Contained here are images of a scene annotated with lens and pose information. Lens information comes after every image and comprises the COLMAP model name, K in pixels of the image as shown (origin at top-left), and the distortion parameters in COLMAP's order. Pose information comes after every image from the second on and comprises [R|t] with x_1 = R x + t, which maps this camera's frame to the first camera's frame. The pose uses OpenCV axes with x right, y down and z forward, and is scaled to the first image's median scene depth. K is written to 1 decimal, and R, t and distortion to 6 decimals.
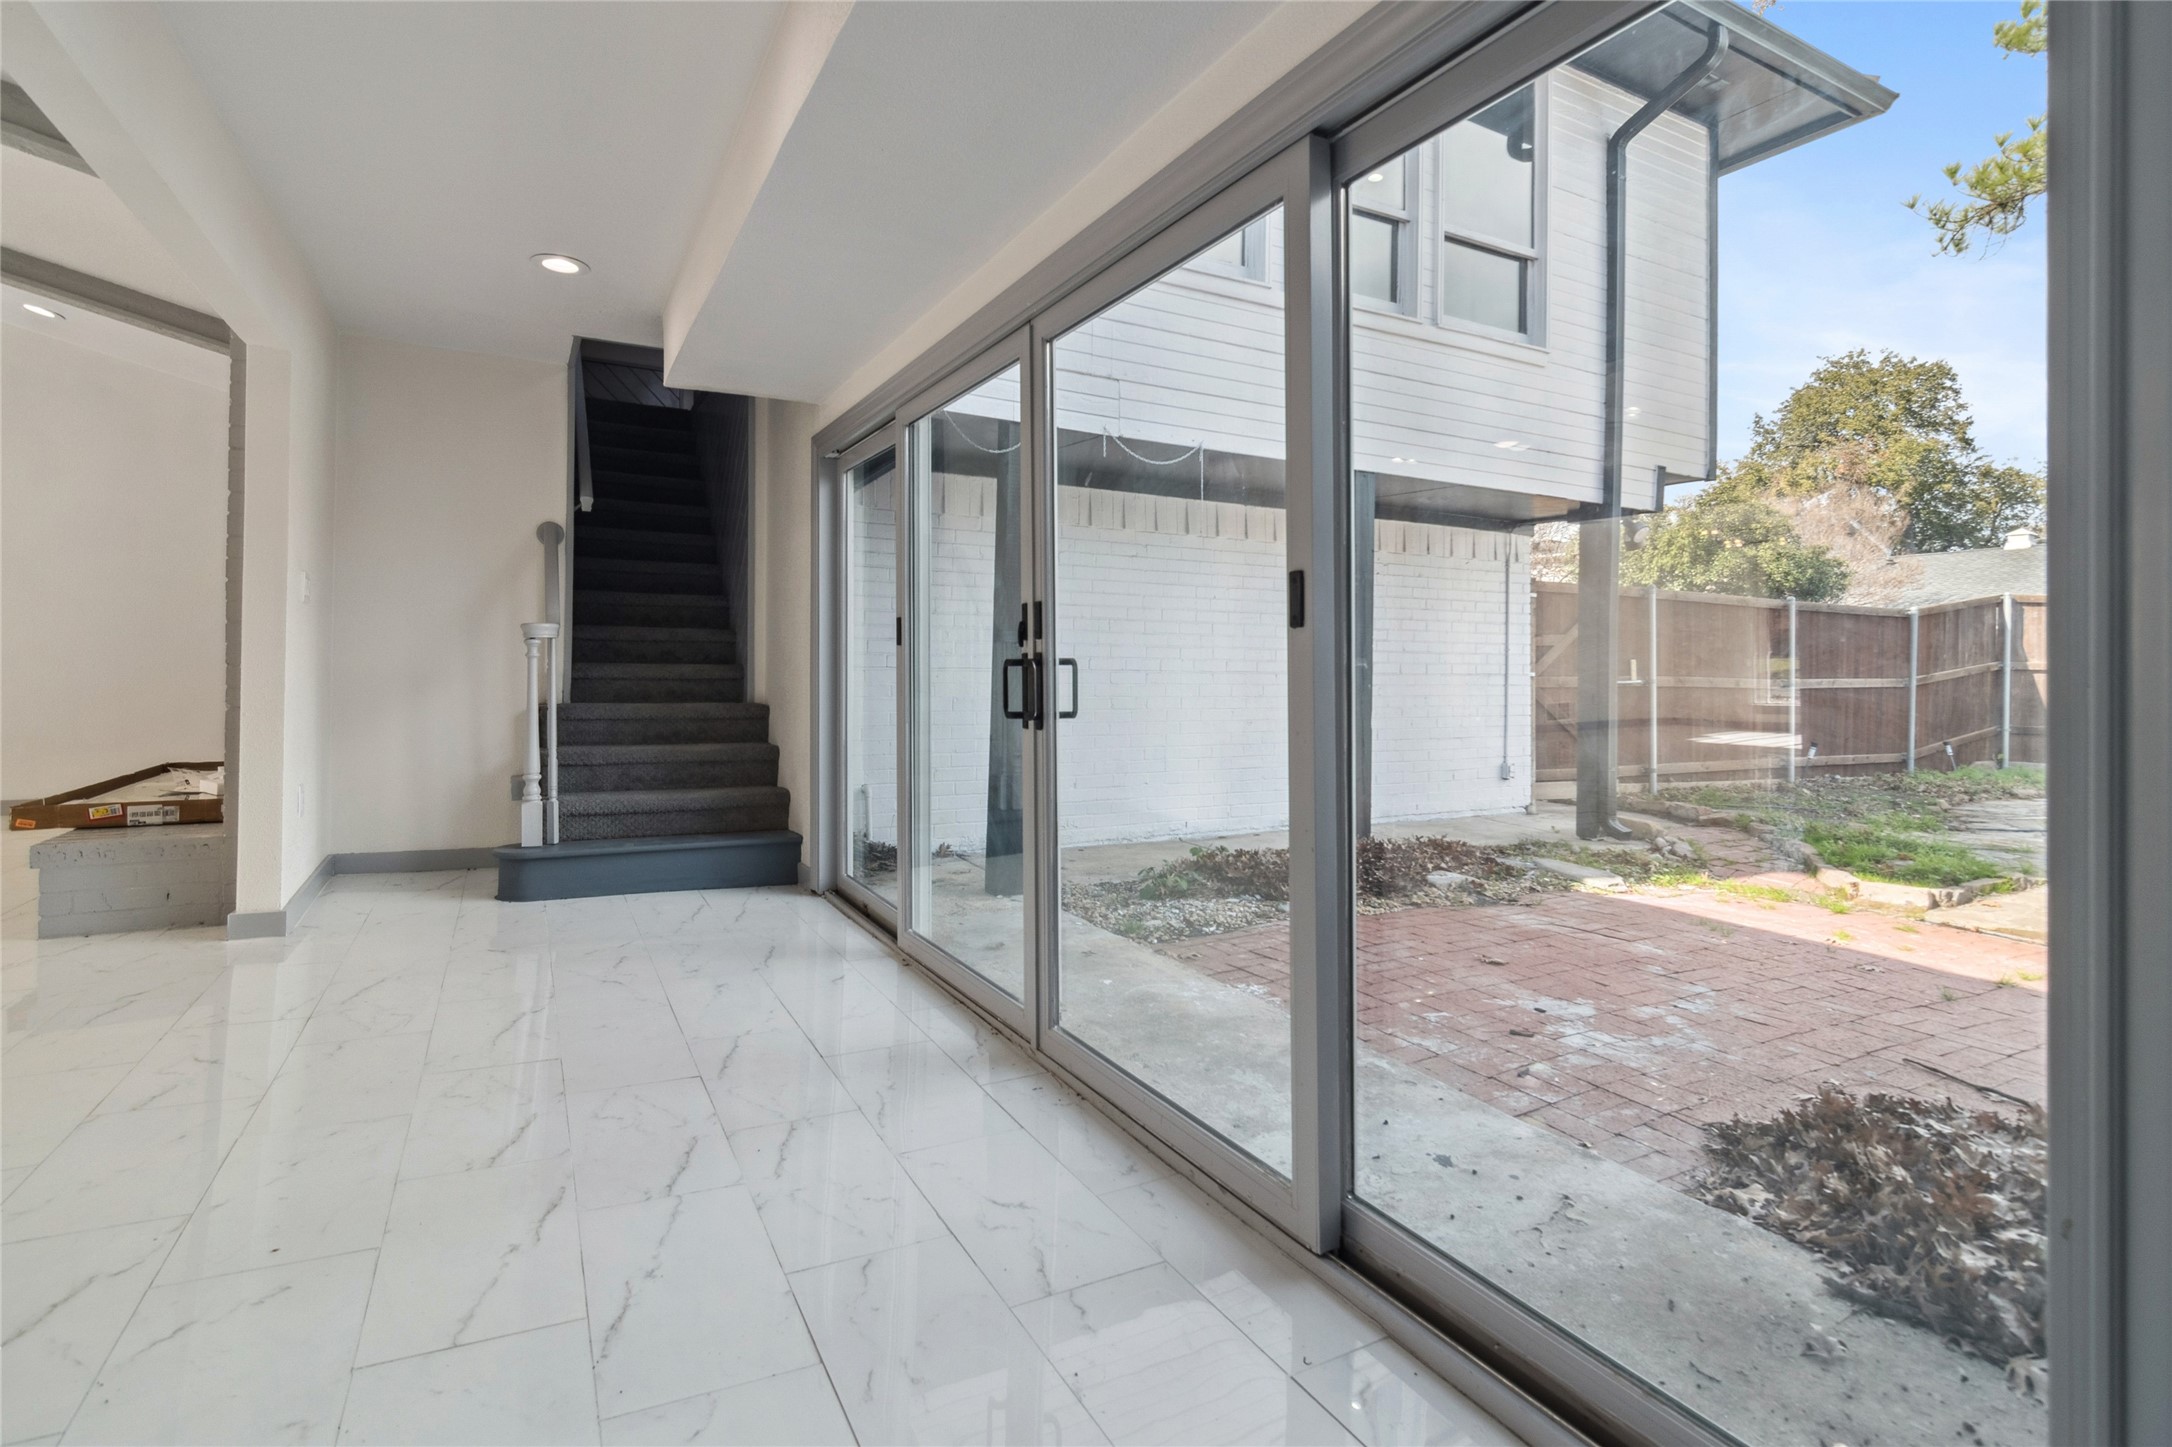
lens RADIAL K [[1056.7, 0, 1091.3], [0, 1056.7, 668.0], [0, 0, 1]] dist [-0.008130, 0.001864]
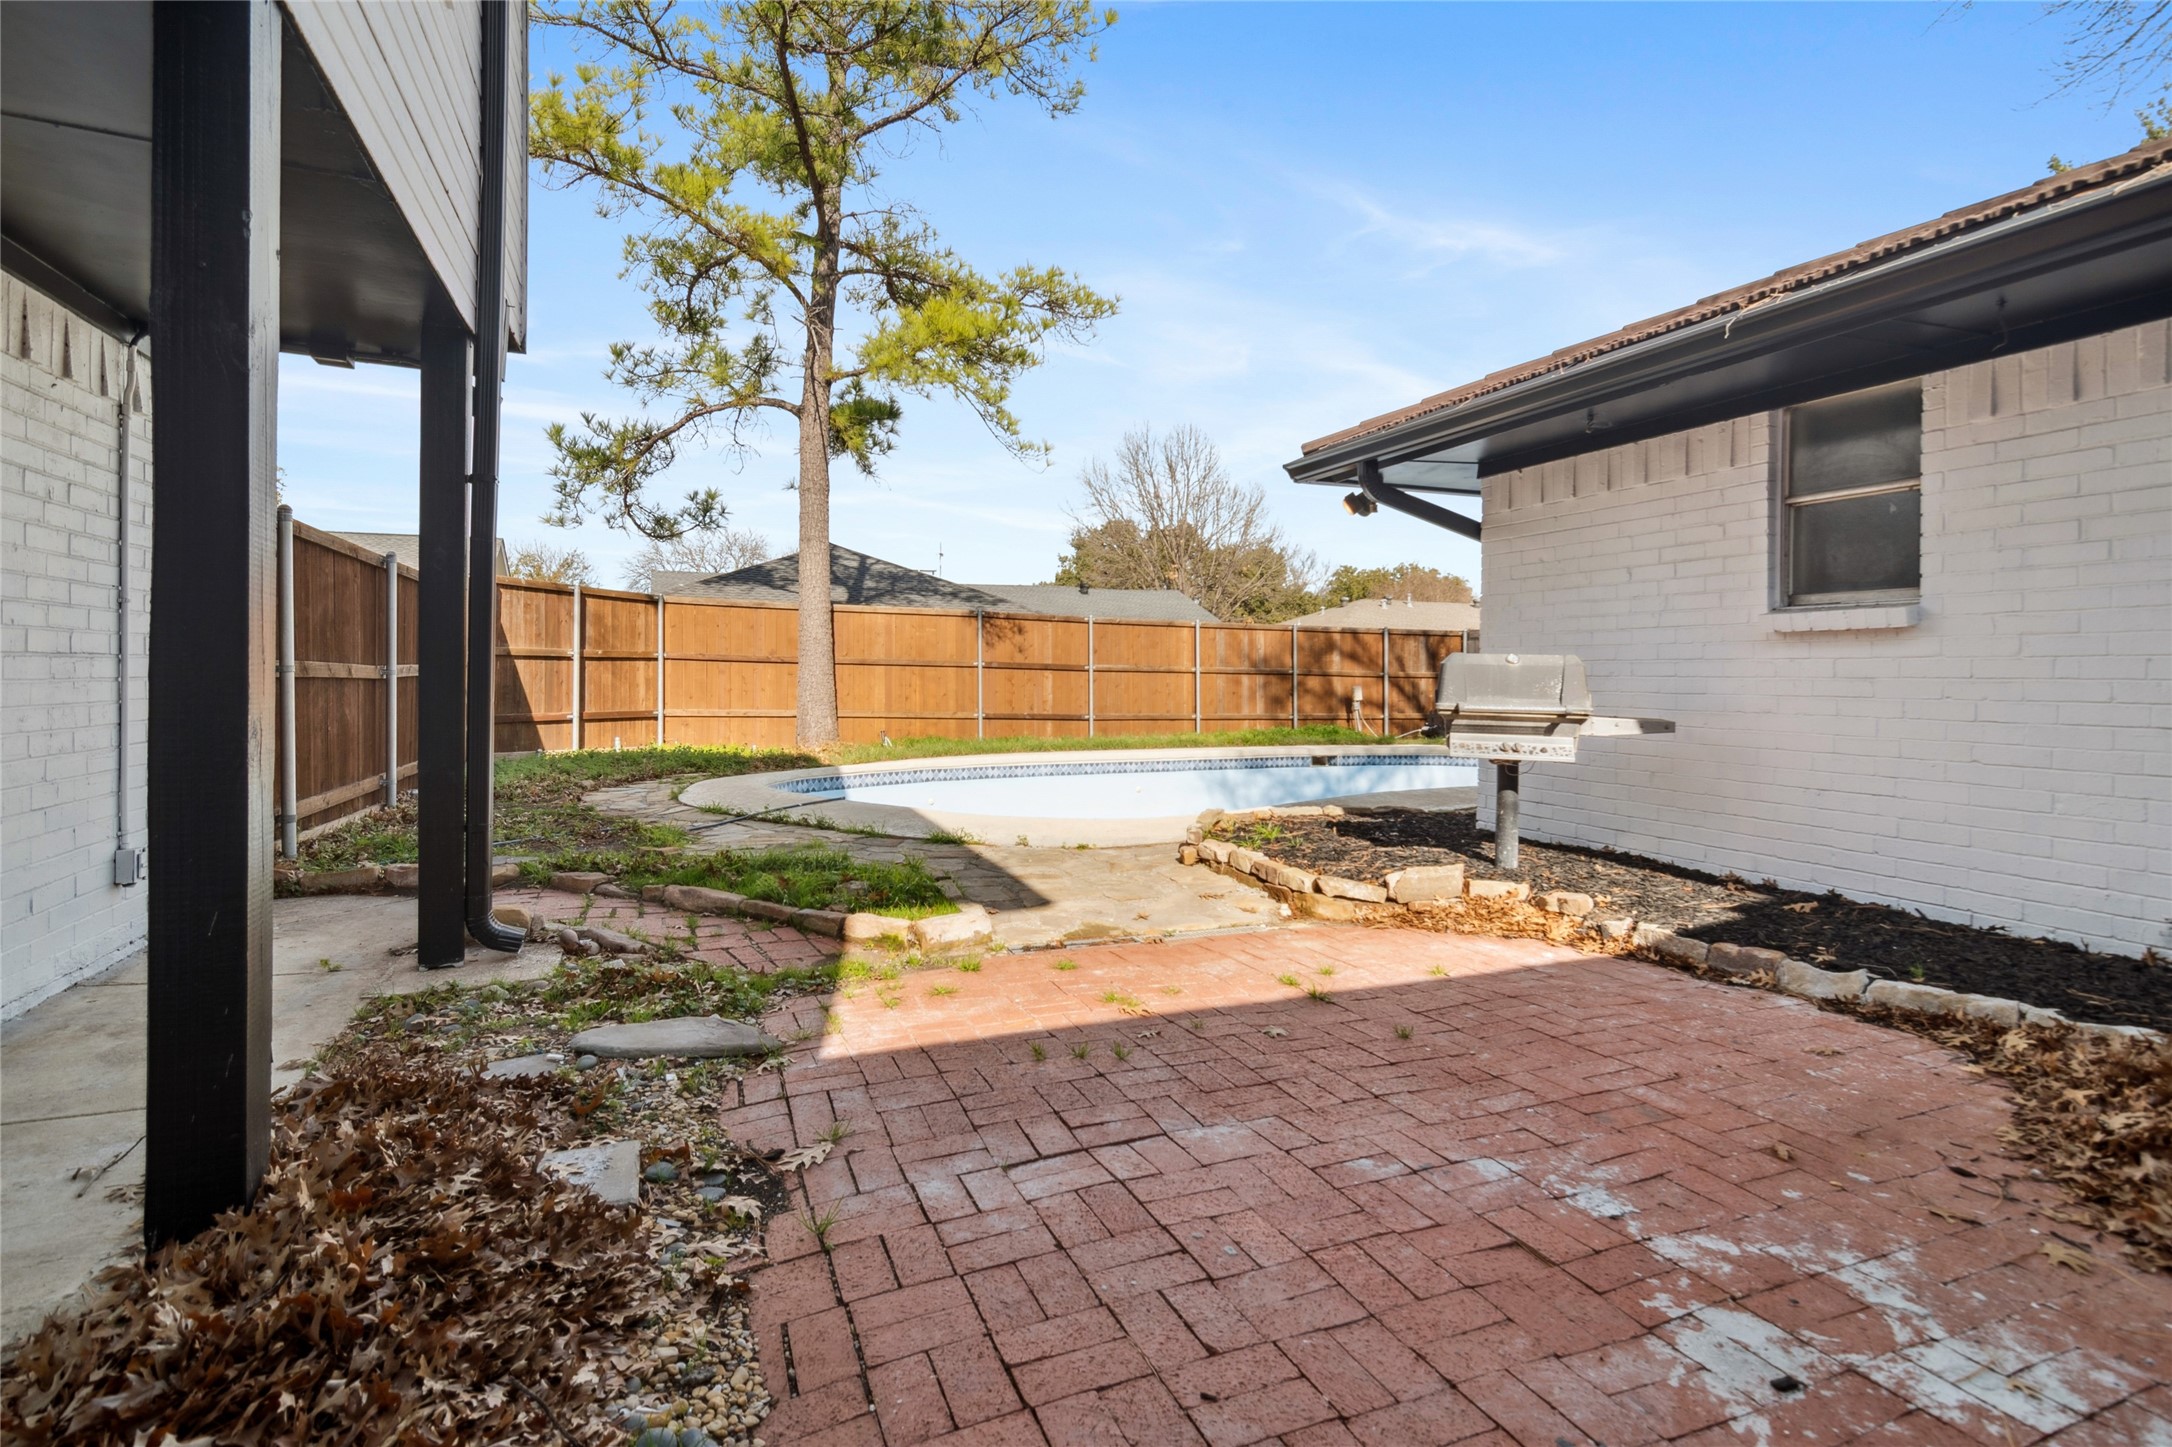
lens RADIAL K [[1056.7, 0, 1115.2], [0, 1056.7, 676.2], [0, 0, 1]] dist [-0.008130, 0.001864]
pose [[0.092648, -0.013018, 0.995614, -0.029736], [-0.001395, 0.999912, 0.013204, 0.016854], [-0.995698, -0.002612, 0.092621, 1.031834]]
